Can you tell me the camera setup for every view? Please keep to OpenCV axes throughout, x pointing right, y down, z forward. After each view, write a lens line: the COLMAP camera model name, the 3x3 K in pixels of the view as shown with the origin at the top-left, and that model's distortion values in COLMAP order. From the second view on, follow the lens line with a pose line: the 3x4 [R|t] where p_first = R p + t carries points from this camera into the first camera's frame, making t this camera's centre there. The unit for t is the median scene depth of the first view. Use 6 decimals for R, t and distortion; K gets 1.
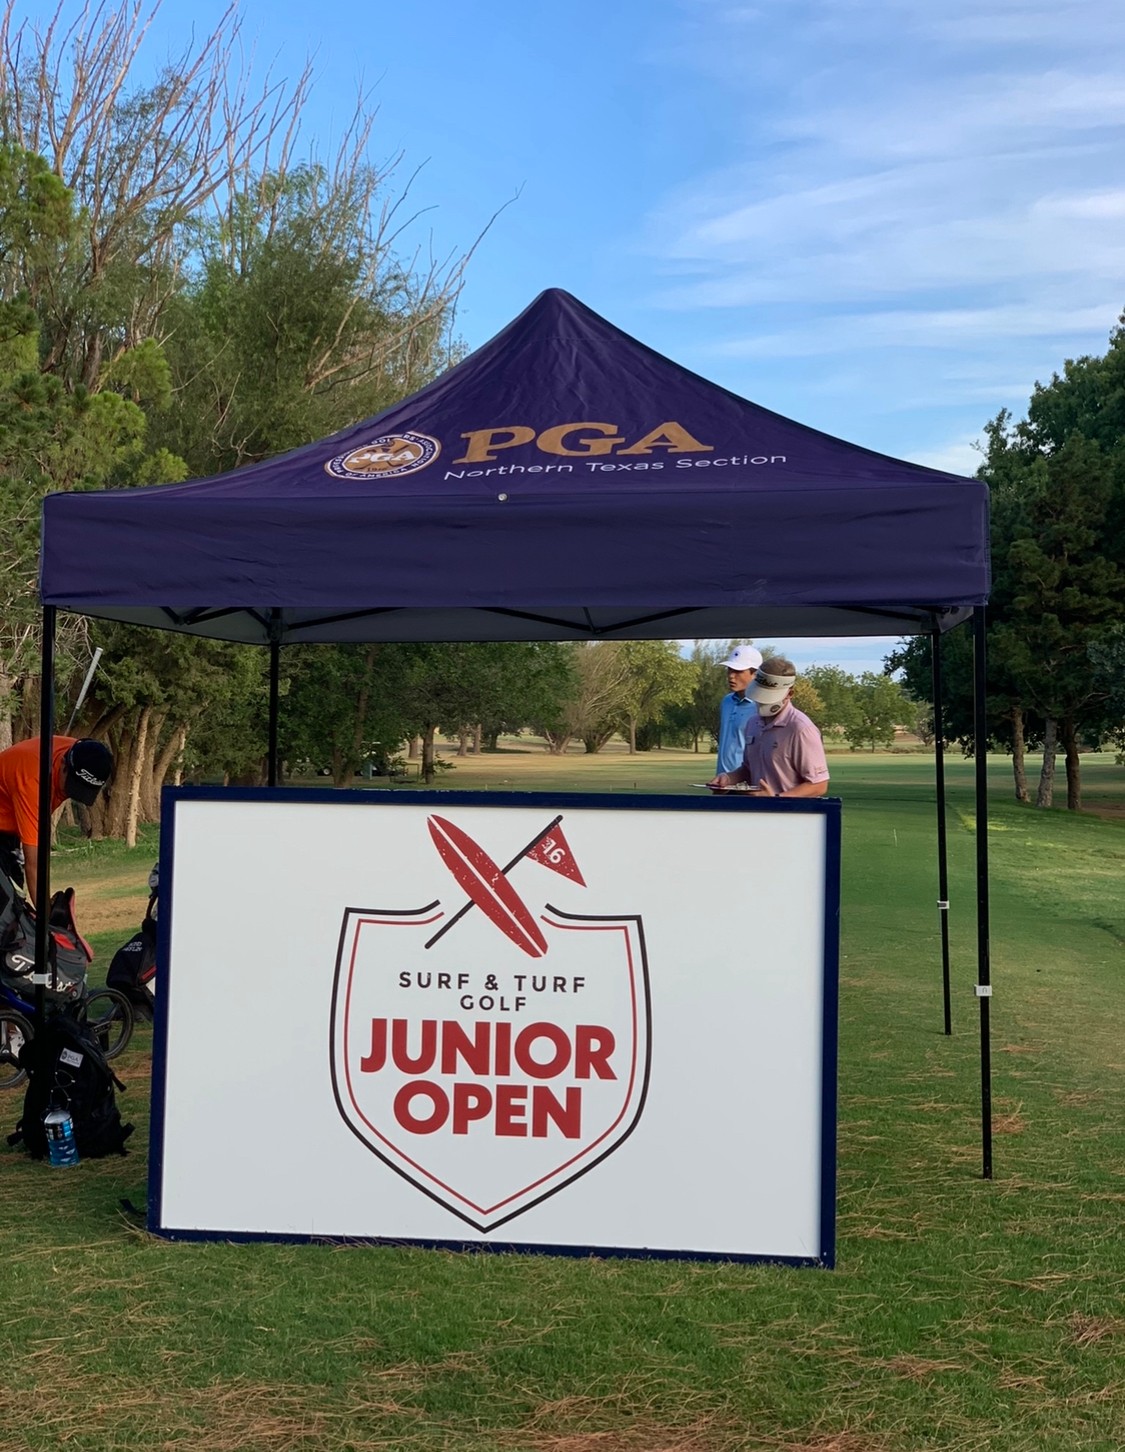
lens RADIAL K [[2096.9, 0, 559.5], [0, 2096.9, 728.7], [0, 0, 1]] dist [0.012991, 0.000000]
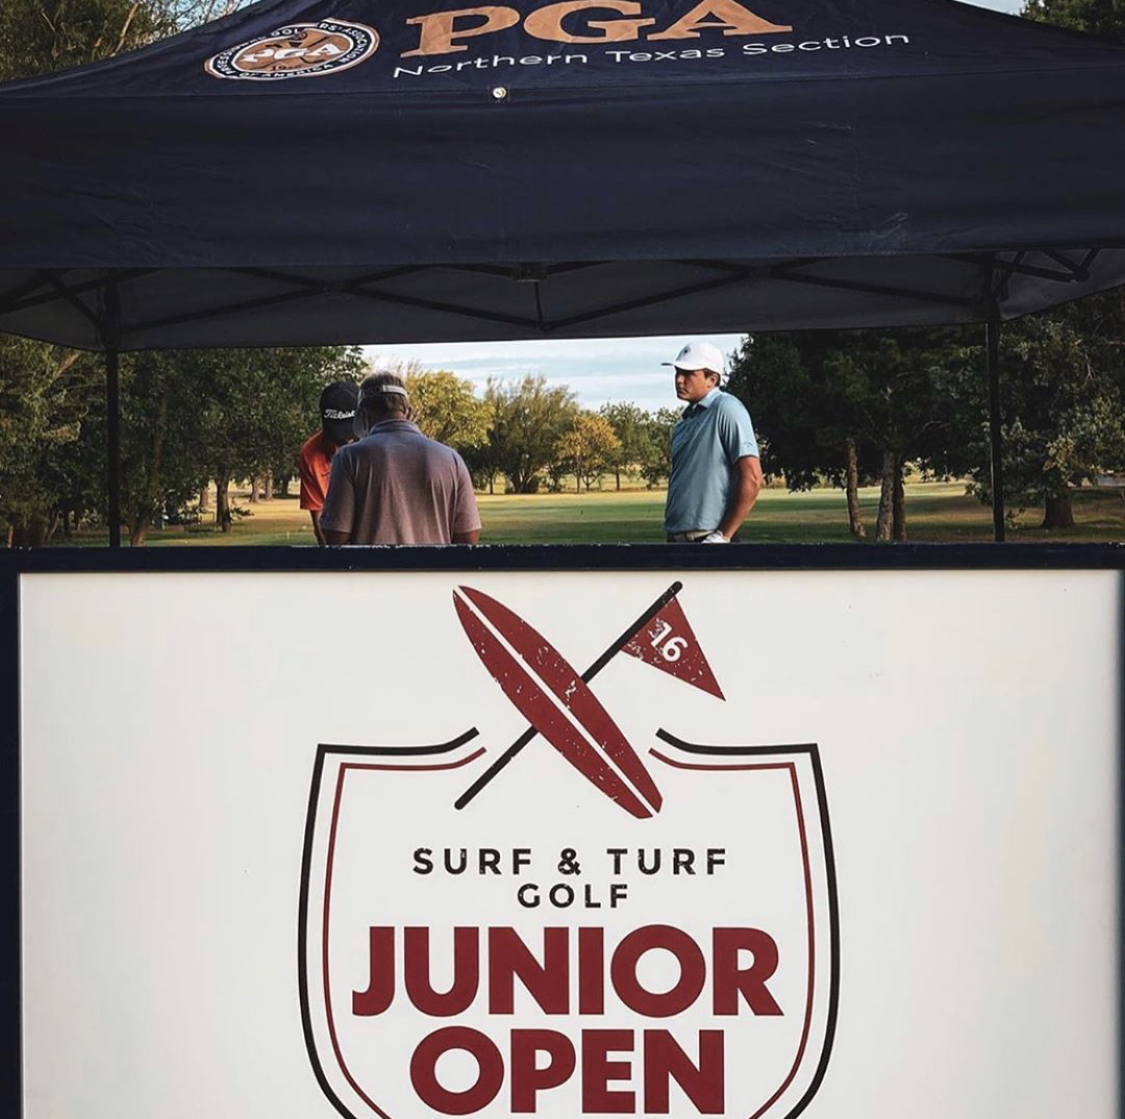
lens RADIAL K [[2152.6, 0, 571.4], [0, 2152.6, 594.2], [0, 0, 1]] dist [0.082672, 0.000000]
pose [[0.995049, -0.026747, 0.095723, -0.088023], [0.021190, 0.998056, 0.058605, 0.007698], [-0.097104, -0.056286, 0.993681, 0.382840]]
